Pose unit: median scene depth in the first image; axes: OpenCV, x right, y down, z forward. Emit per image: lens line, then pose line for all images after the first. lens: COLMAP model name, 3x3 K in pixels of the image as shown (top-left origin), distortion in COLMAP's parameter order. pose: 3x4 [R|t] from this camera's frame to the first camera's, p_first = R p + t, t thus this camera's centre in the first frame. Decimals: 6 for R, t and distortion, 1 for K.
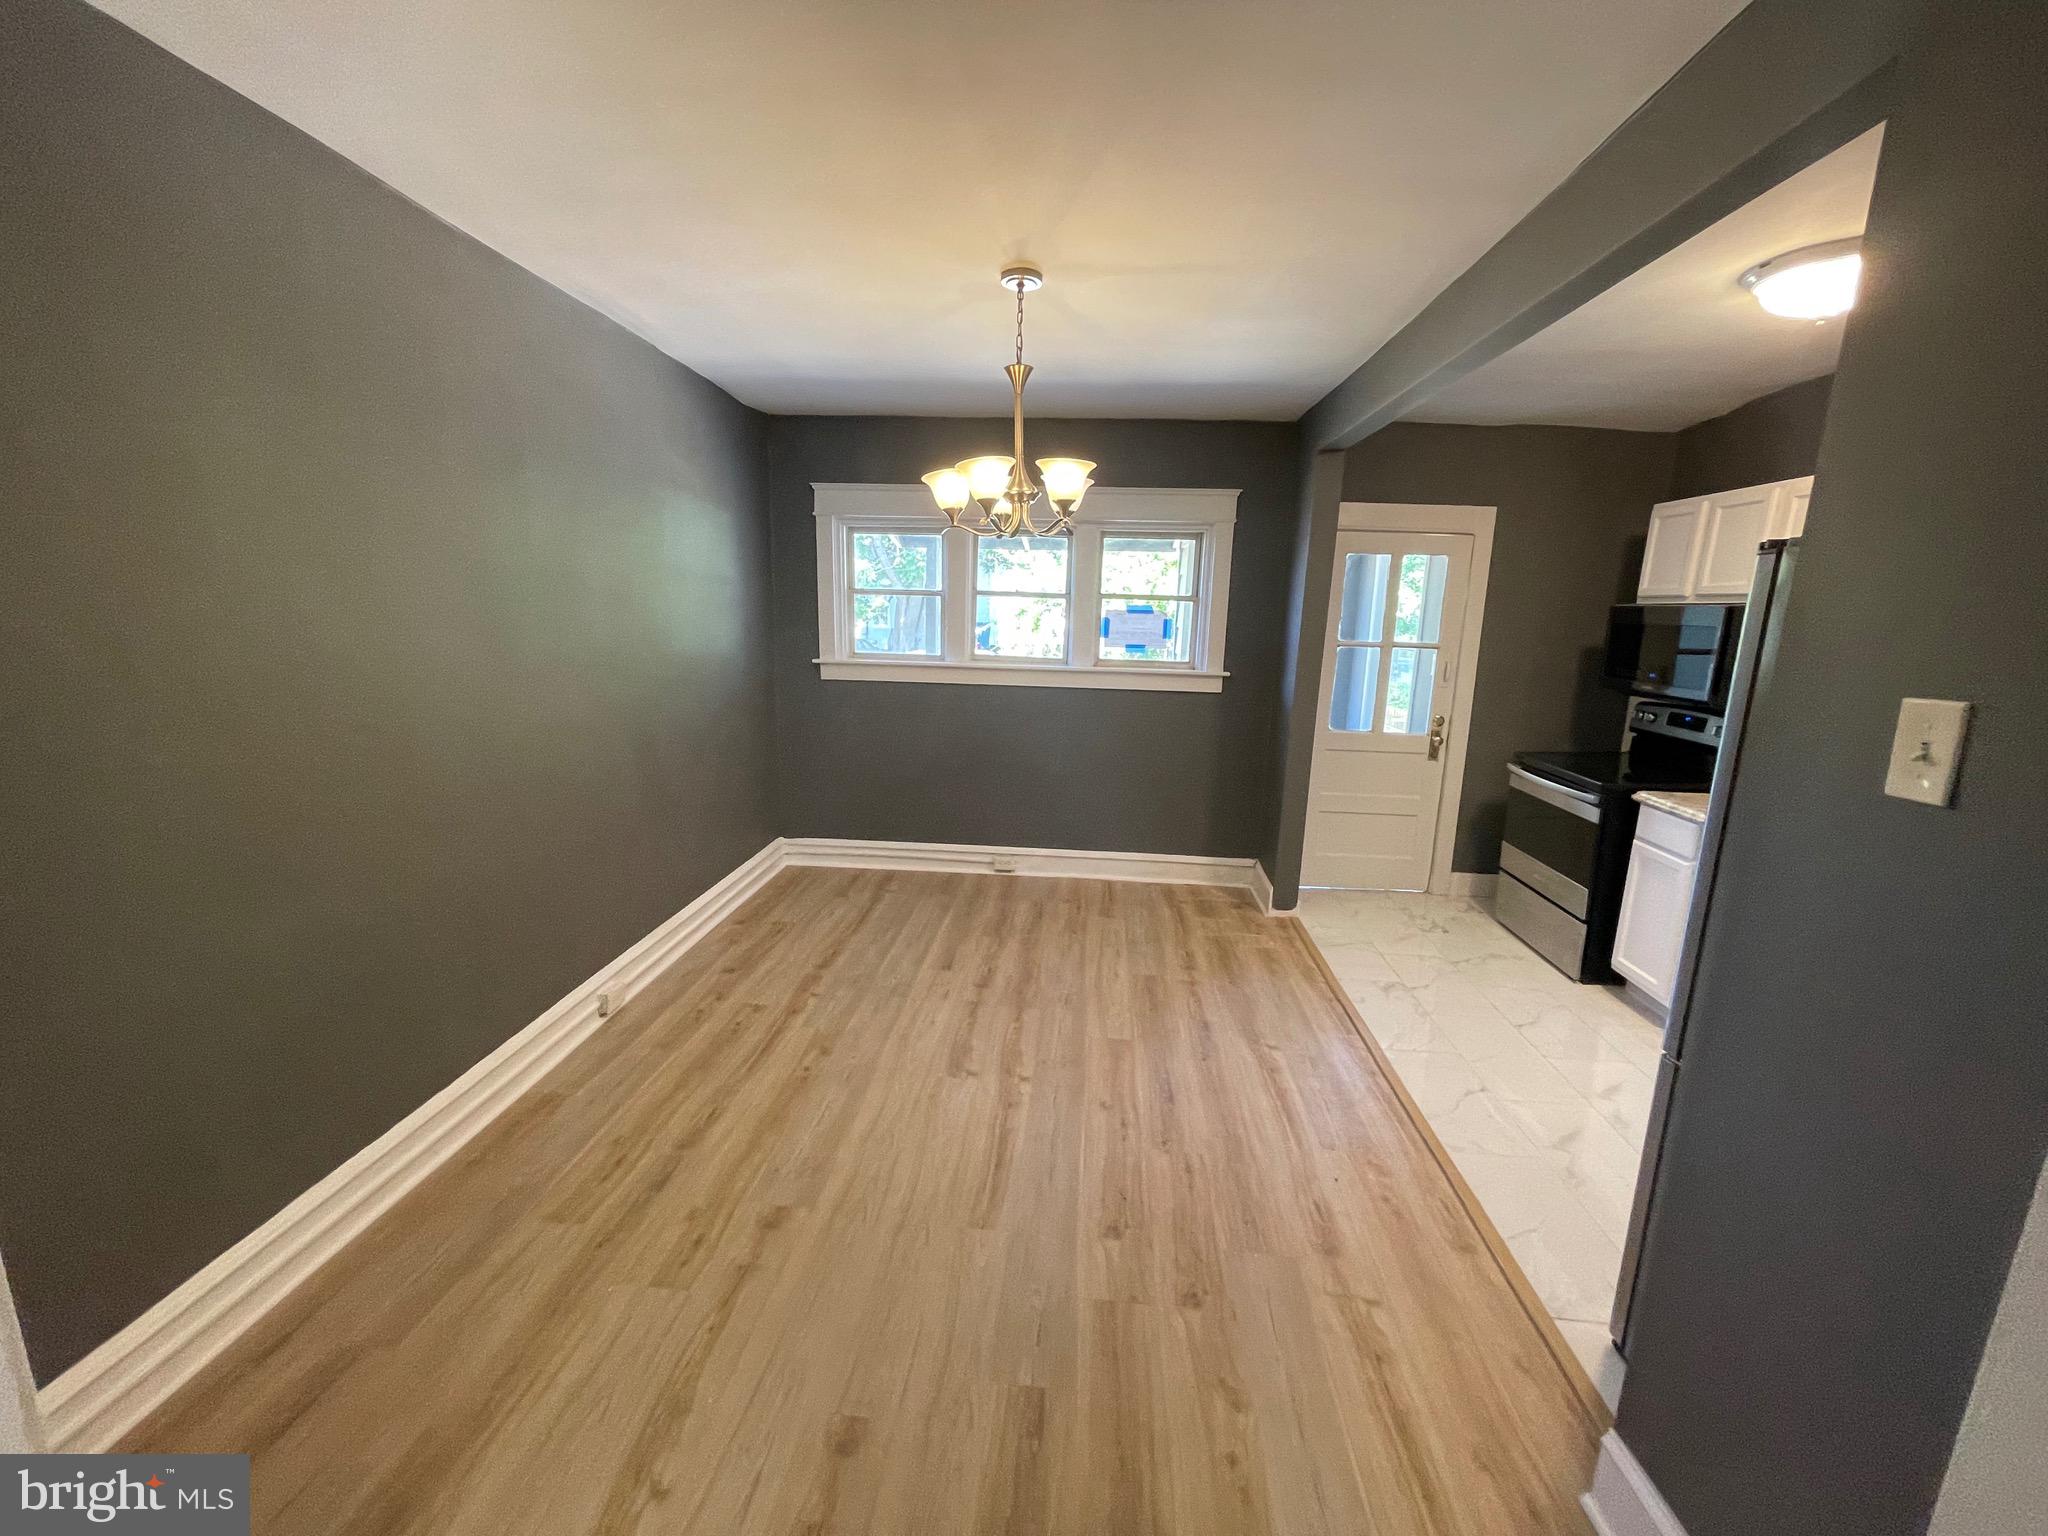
lens RADIAL K [[831.6, 0, 1024.8], [0, 831.6, 785.3], [0, 0, 1]] dist [-0.000185, 0.000248]
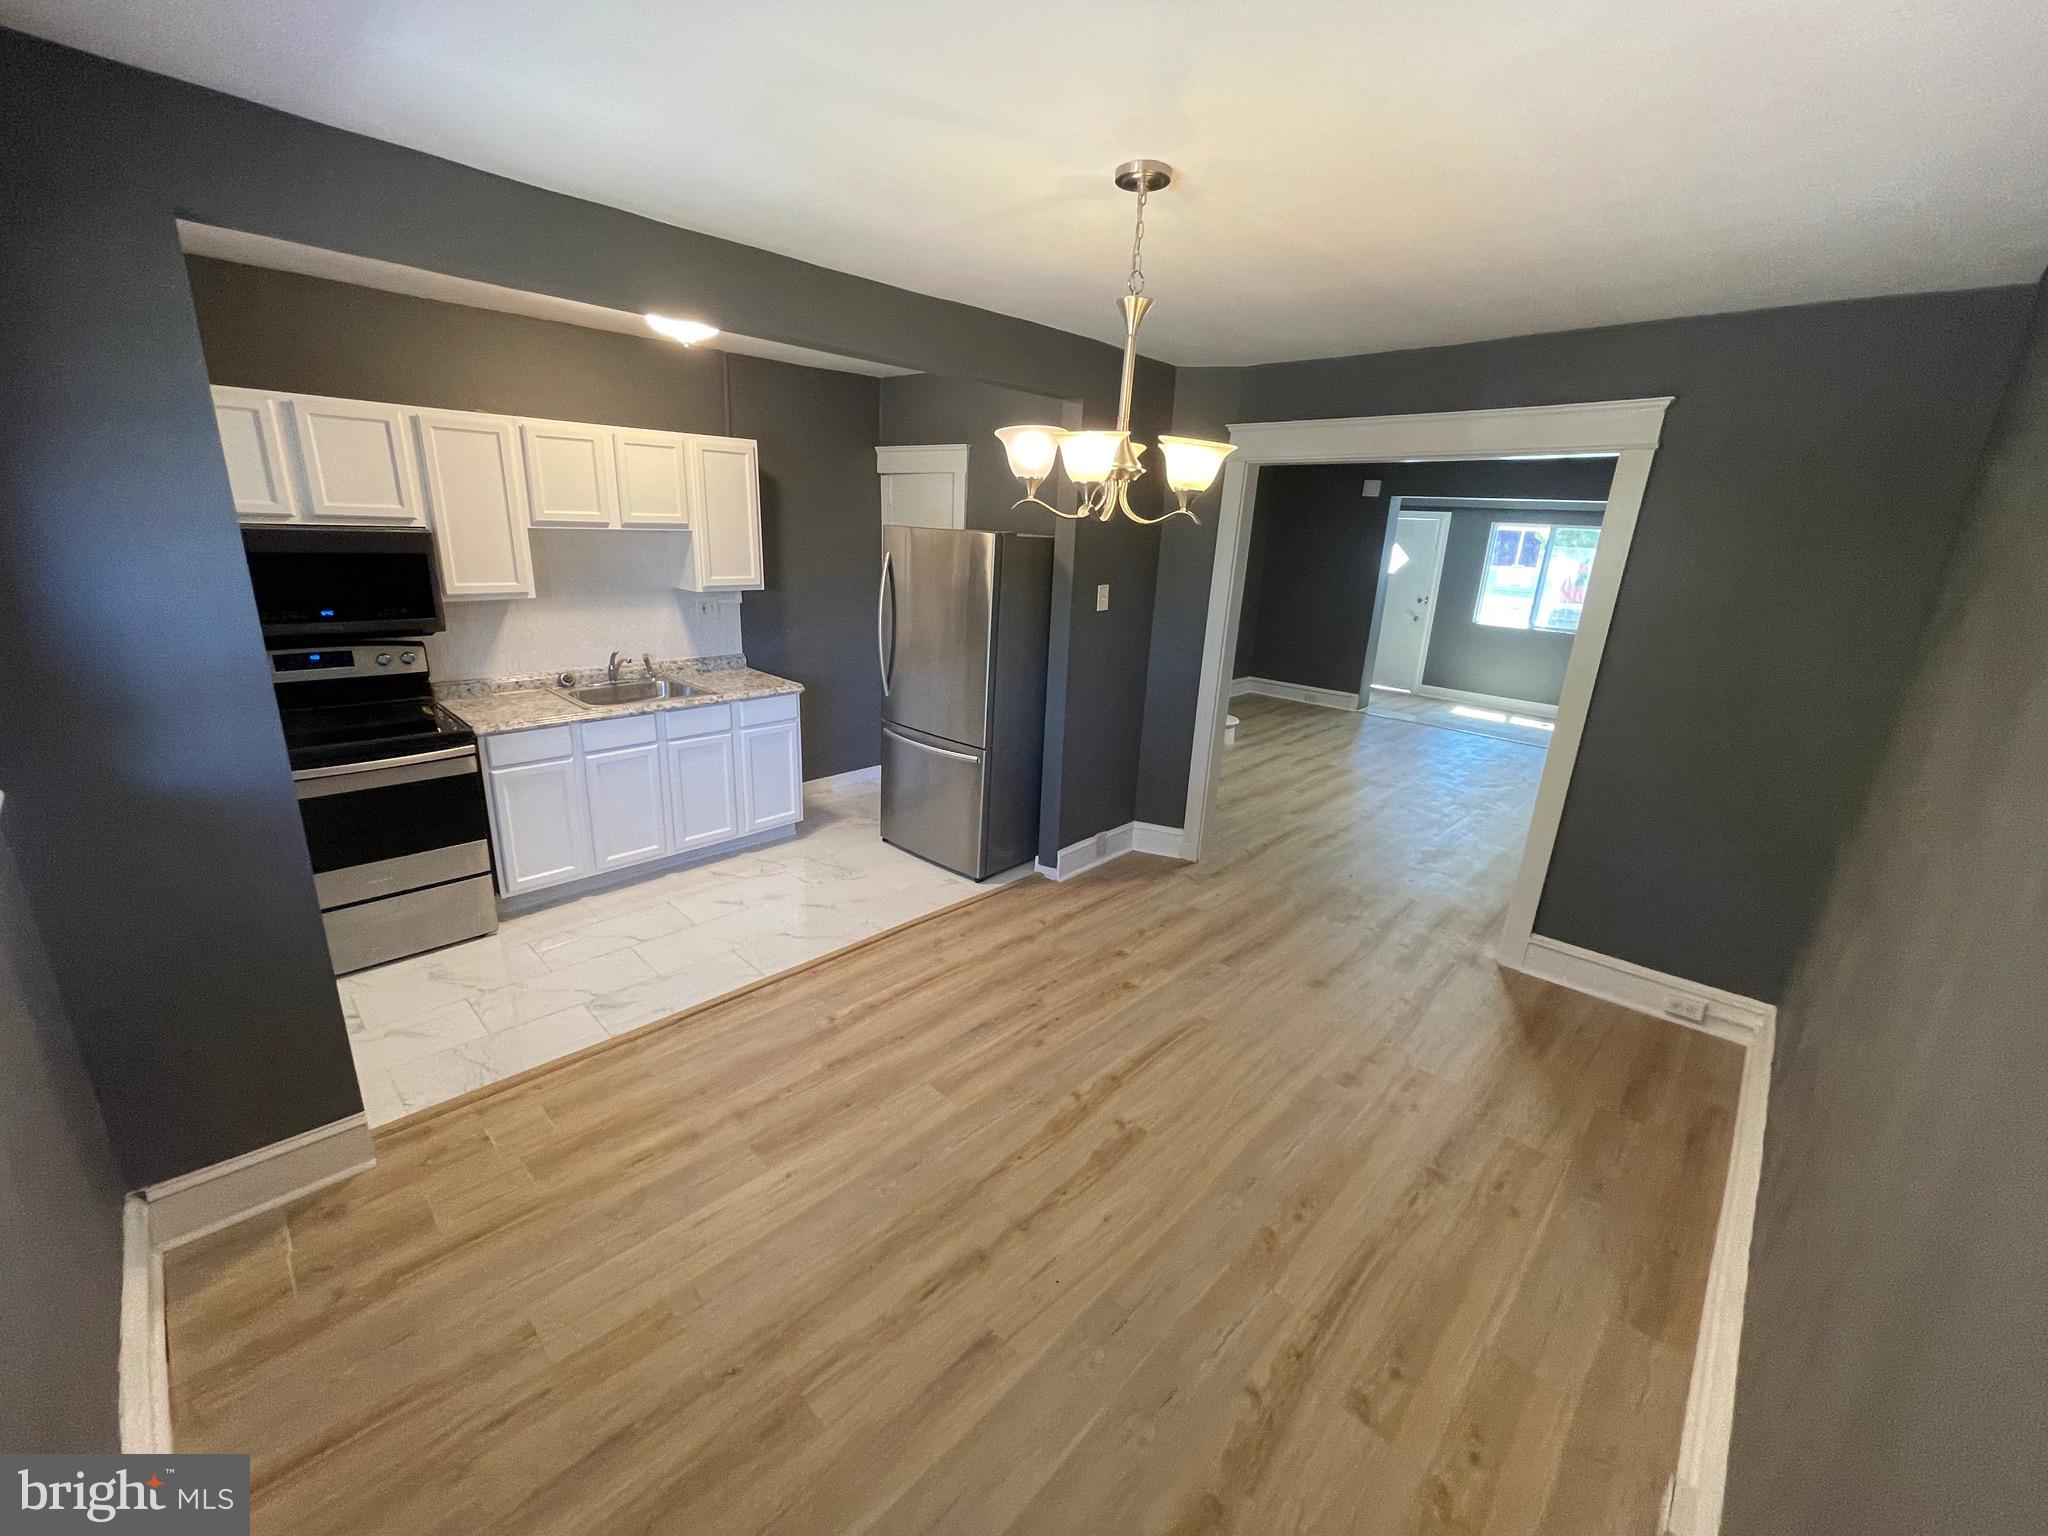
lens RADIAL K [[831.6, 0, 1015.0], [0, 831.6, 770.8], [0, 0, 1]] dist [-0.000185, 0.000248]
pose [[-0.775313, -0.239384, 0.584453, -0.345832], [0.071972, 0.885871, 0.458315, -0.350553], [-0.627463, 0.397402, -0.669599, 1.278343]]
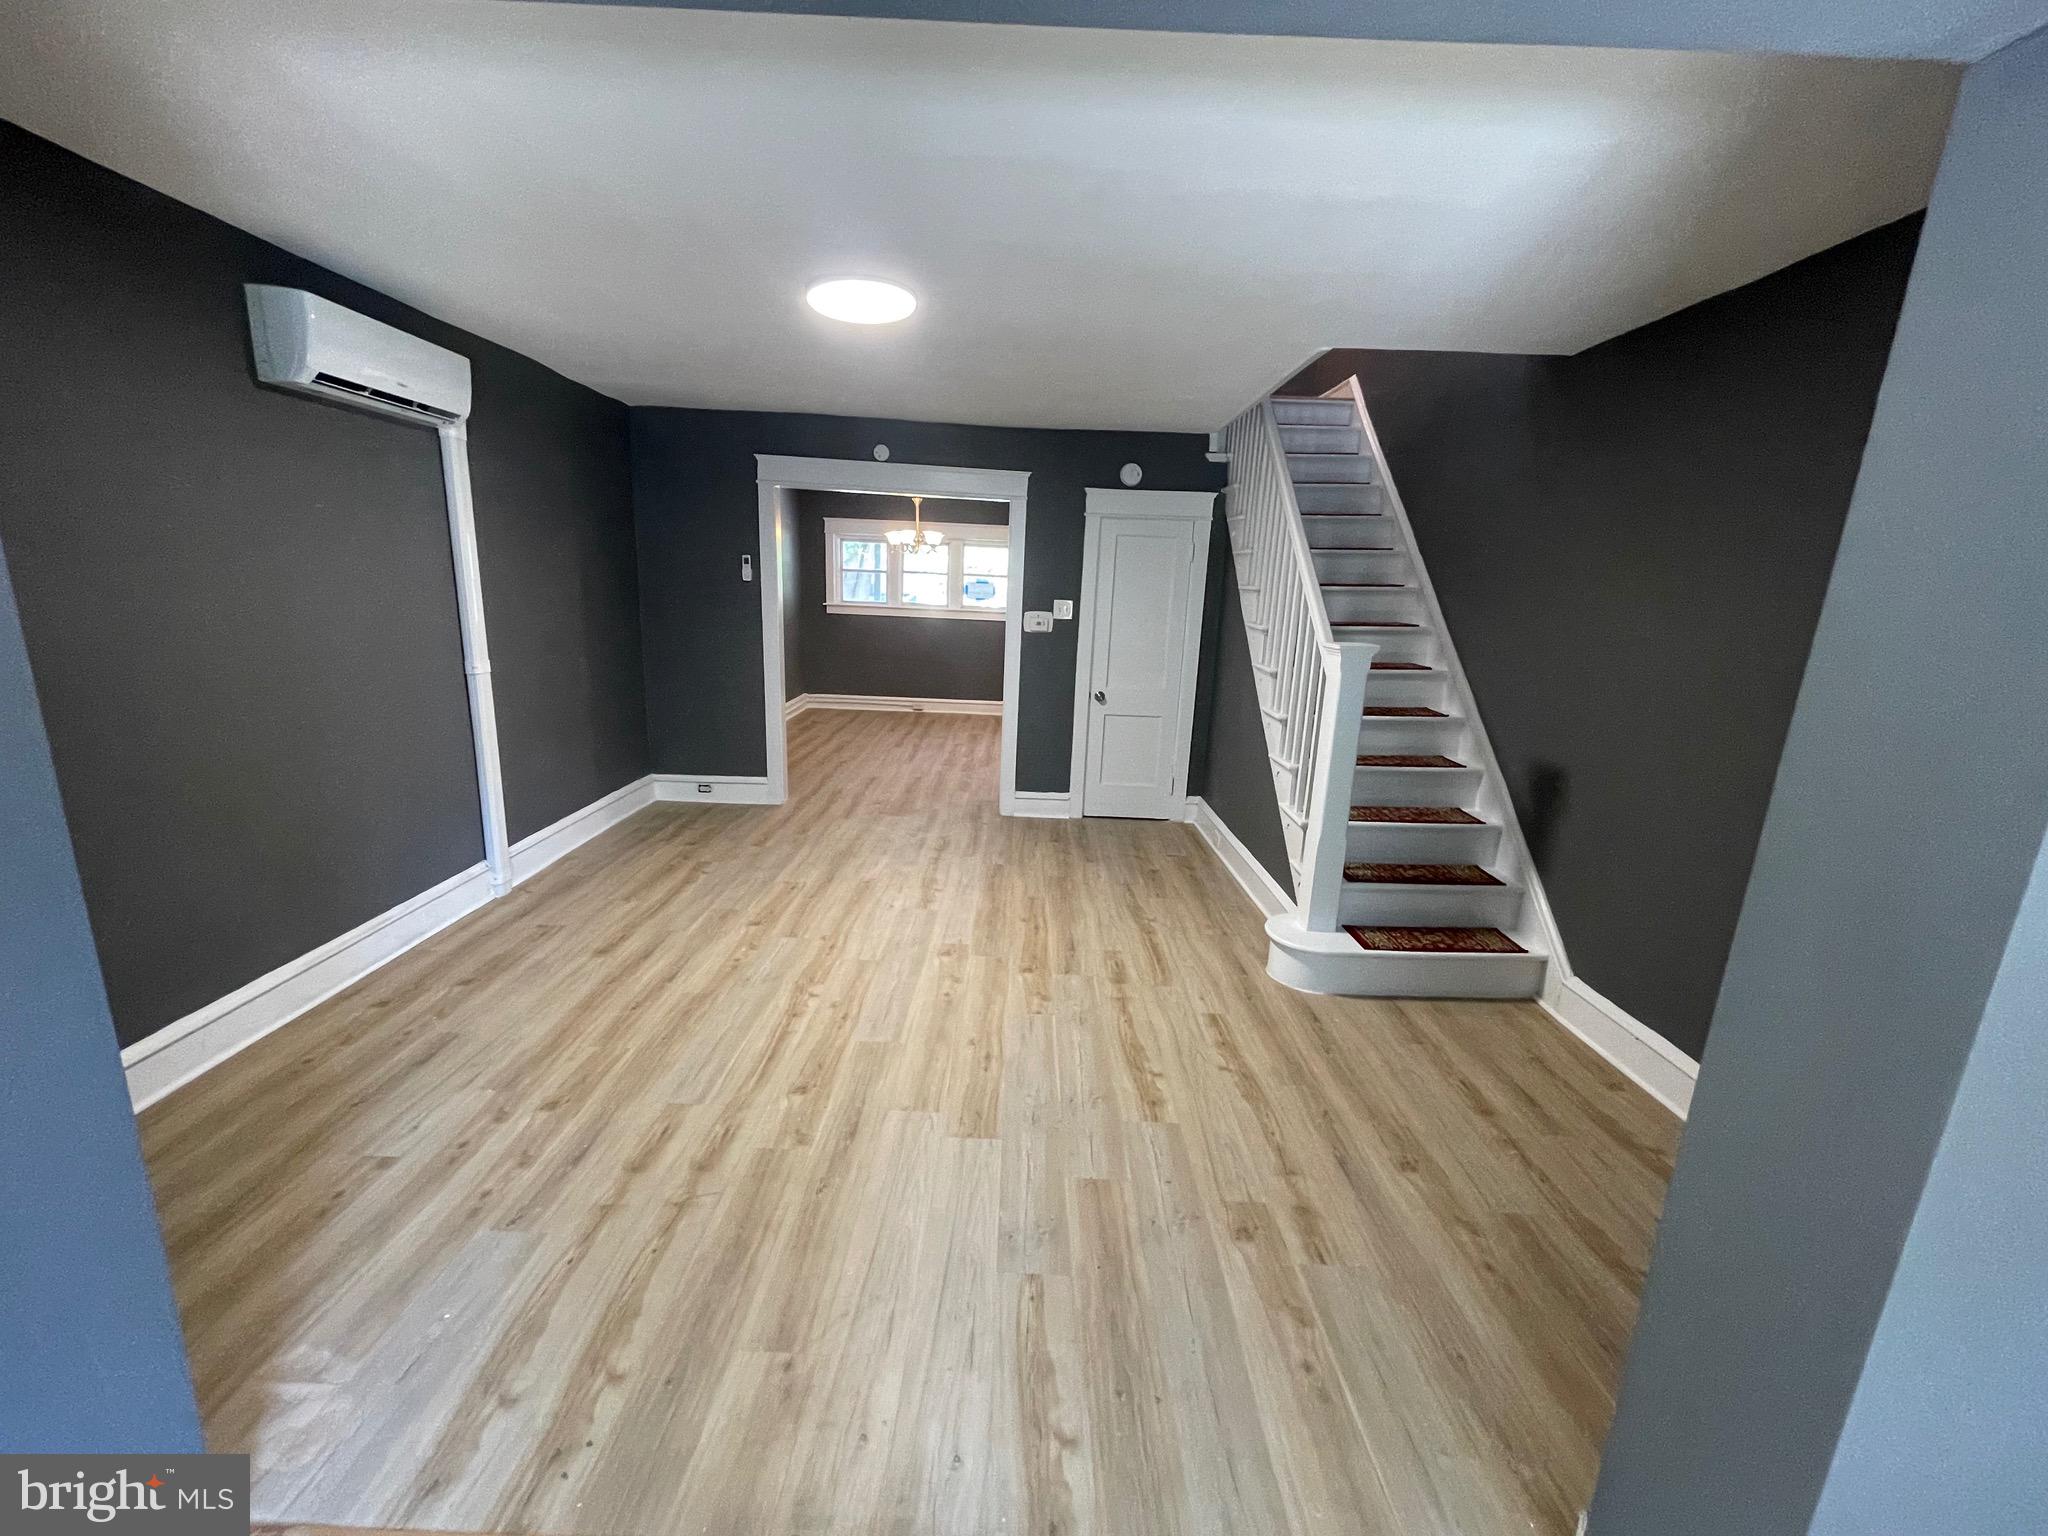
lens RADIAL K [[831.6, 0, 1015.7], [0, 831.6, 768.2], [0, 0, 1]] dist [-0.000185, 0.000248]
pose [[0.996994, -0.002275, 0.077449, 0.081009], [0.001437, 0.999940, 0.010863, 0.324645], [-0.077469, -0.010719, 0.996937, -1.506985]]
